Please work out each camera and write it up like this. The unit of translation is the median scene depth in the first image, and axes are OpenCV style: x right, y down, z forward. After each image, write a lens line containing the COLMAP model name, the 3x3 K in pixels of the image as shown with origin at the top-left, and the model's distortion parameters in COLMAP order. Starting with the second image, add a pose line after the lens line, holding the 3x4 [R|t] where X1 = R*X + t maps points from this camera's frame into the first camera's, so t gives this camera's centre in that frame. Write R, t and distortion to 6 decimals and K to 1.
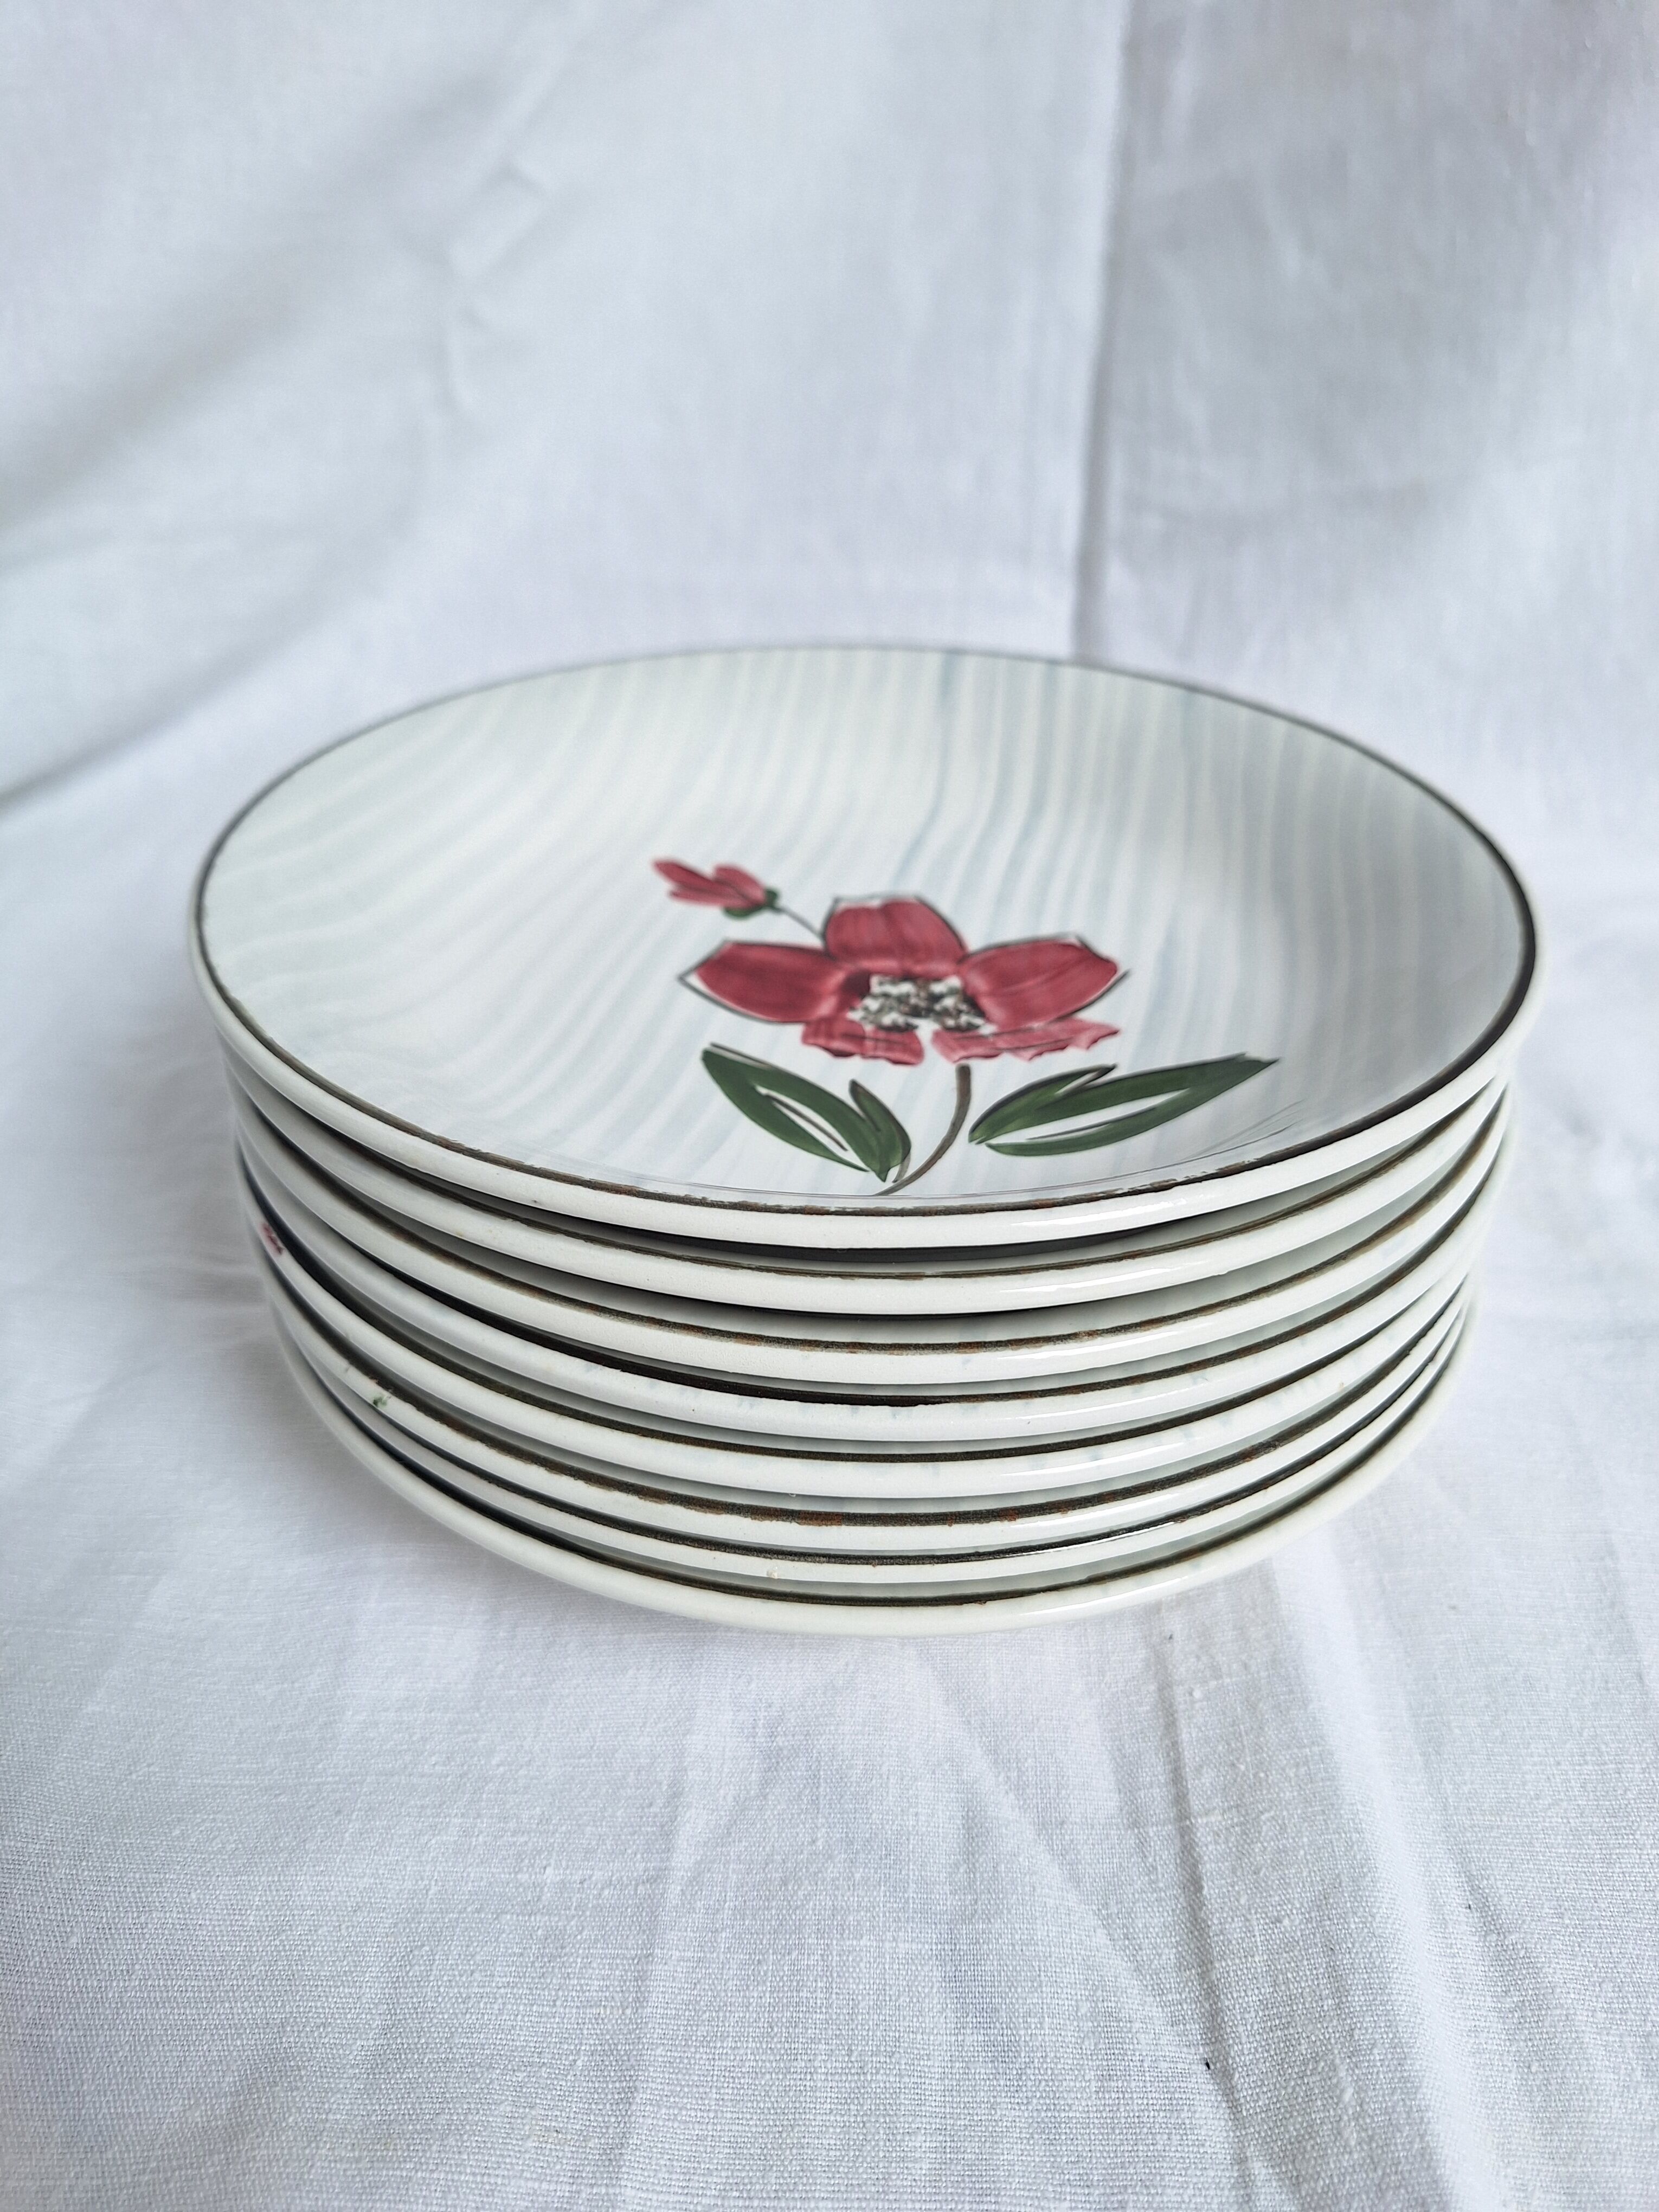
lens RADIAL K [[1474.0, 0, 832.8], [0, 1474.0, 1232.5], [0, 0, 1]] dist [0.005422, -0.038832]
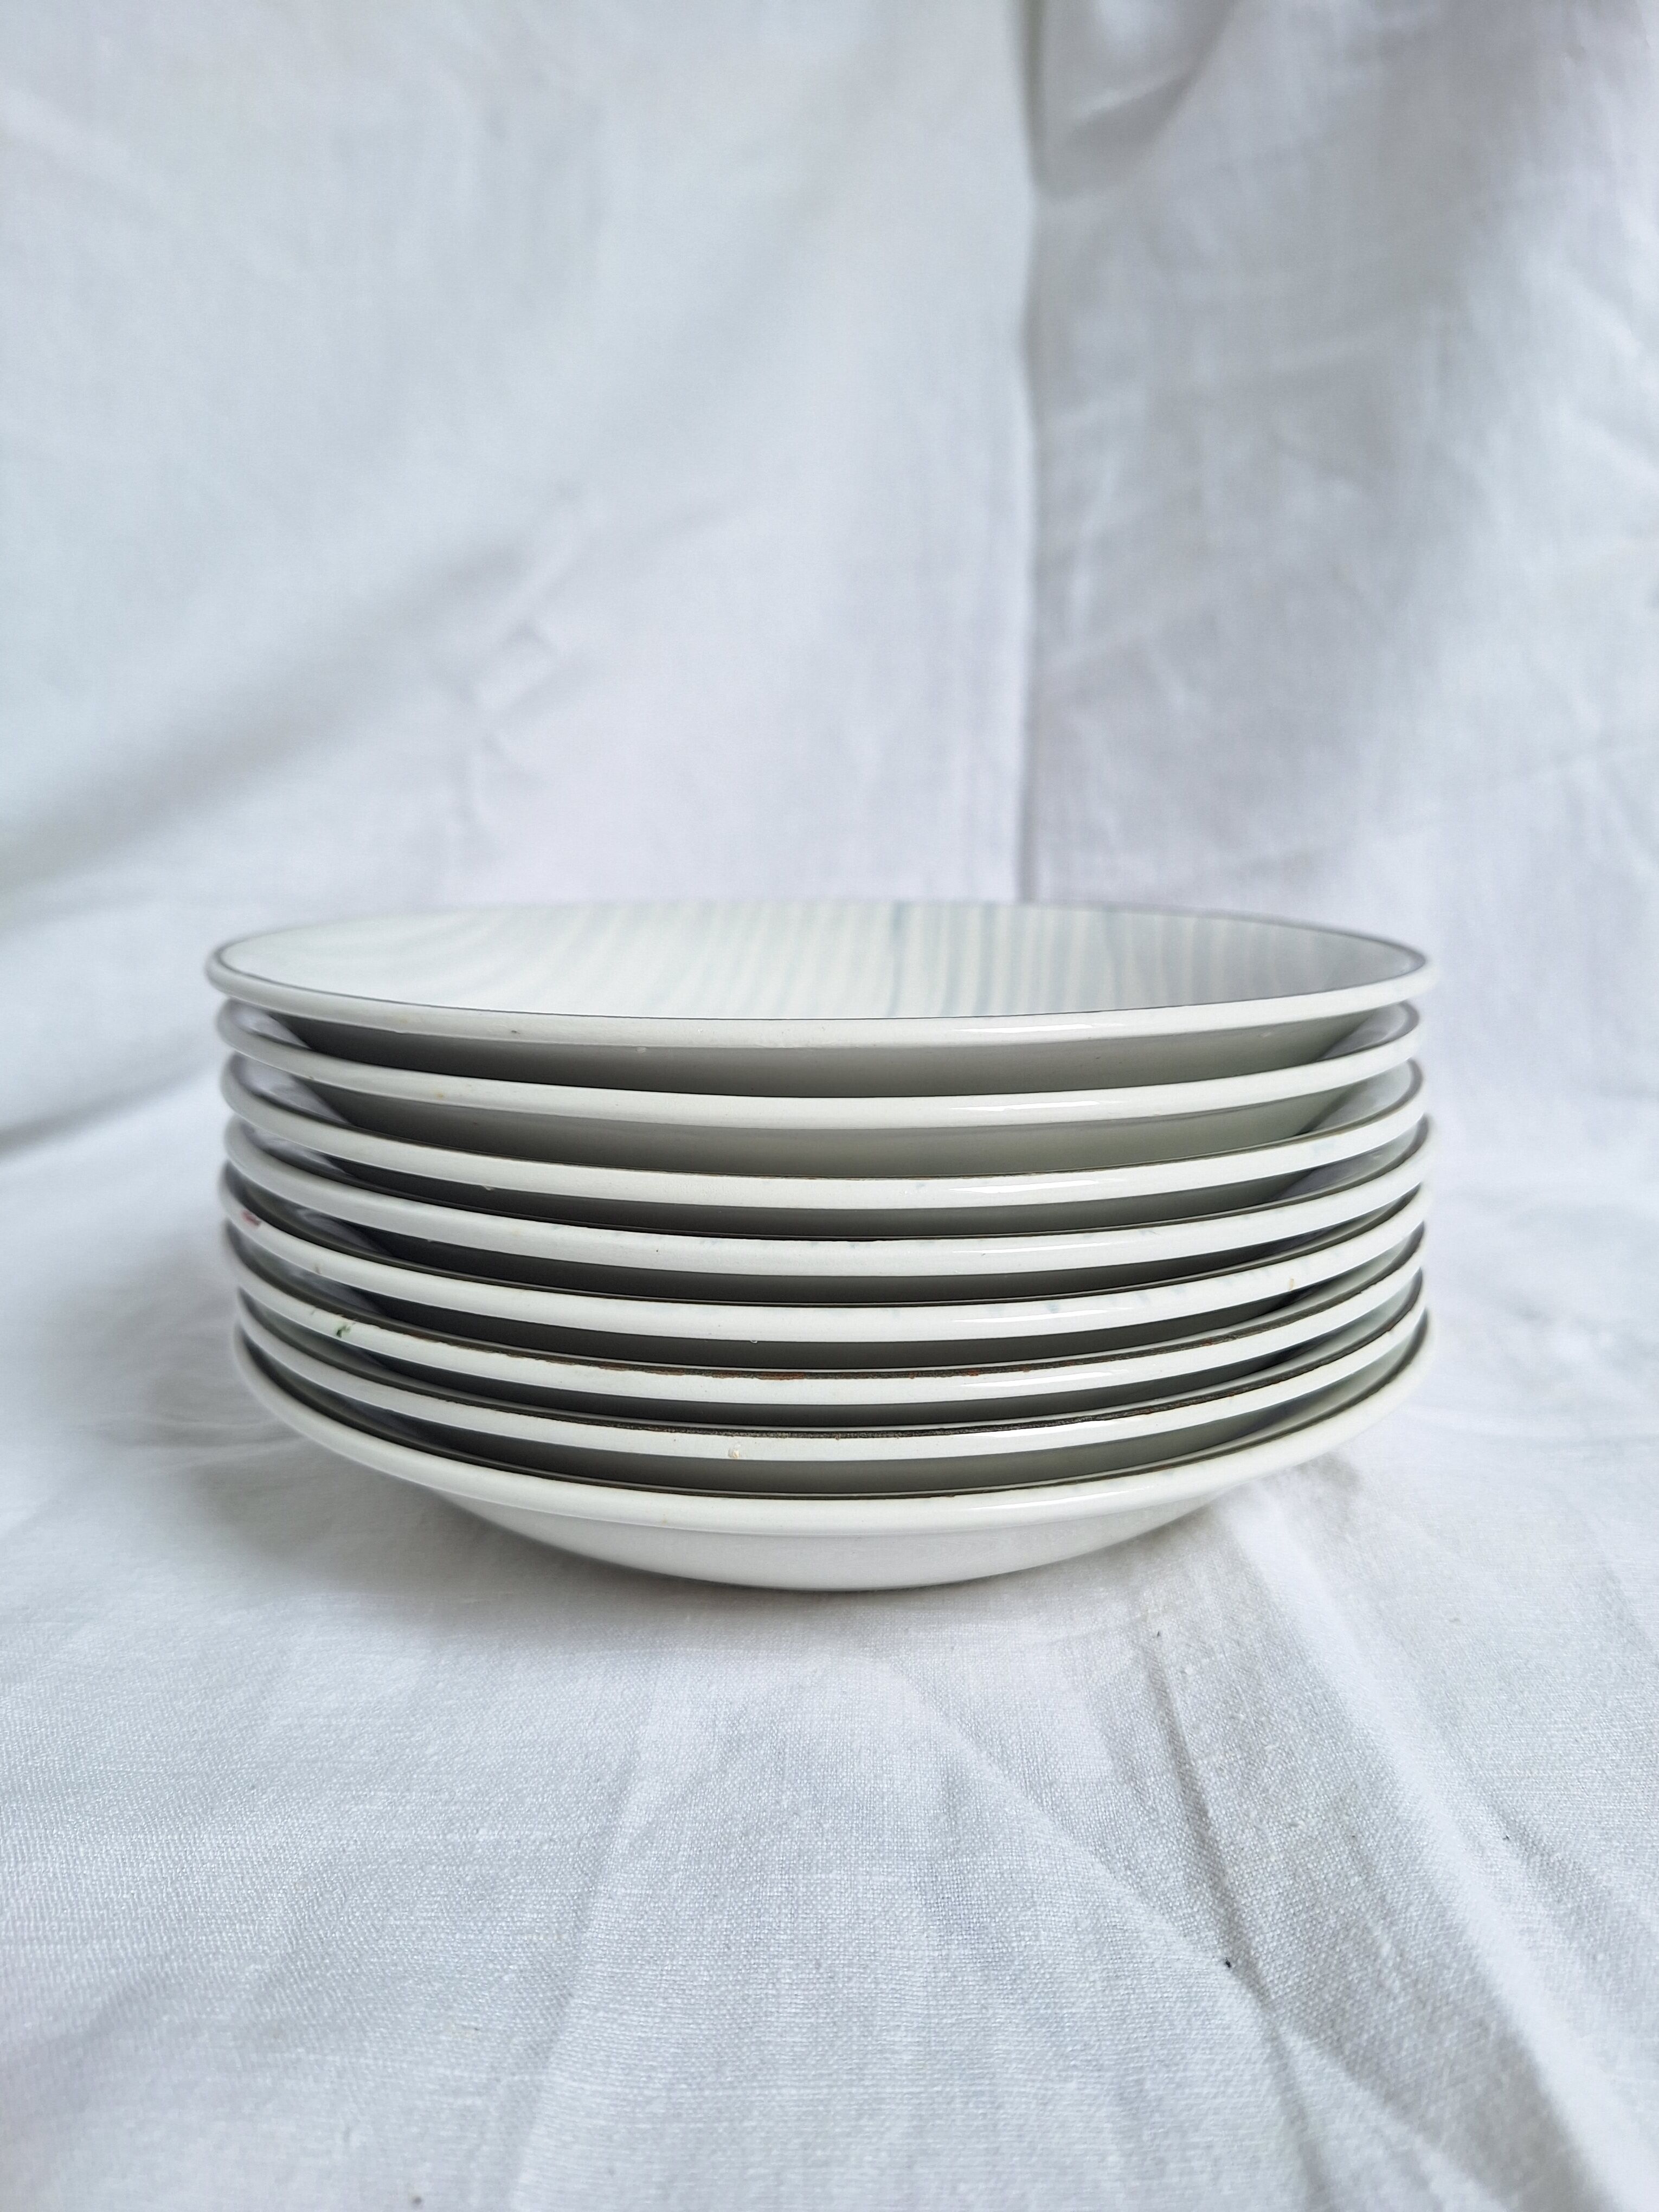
lens RADIAL K [[1465.5, 0, 829.5], [0, 1465.5, 1106.0], [0, 0, 1]] dist [-0.001087, -0.036474]
pose [[0.999762, -0.013174, 0.017404, 0.008554], [0.018528, 0.933701, -0.357573, 0.336902], [-0.011540, 0.357810, 0.933723, 0.010302]]
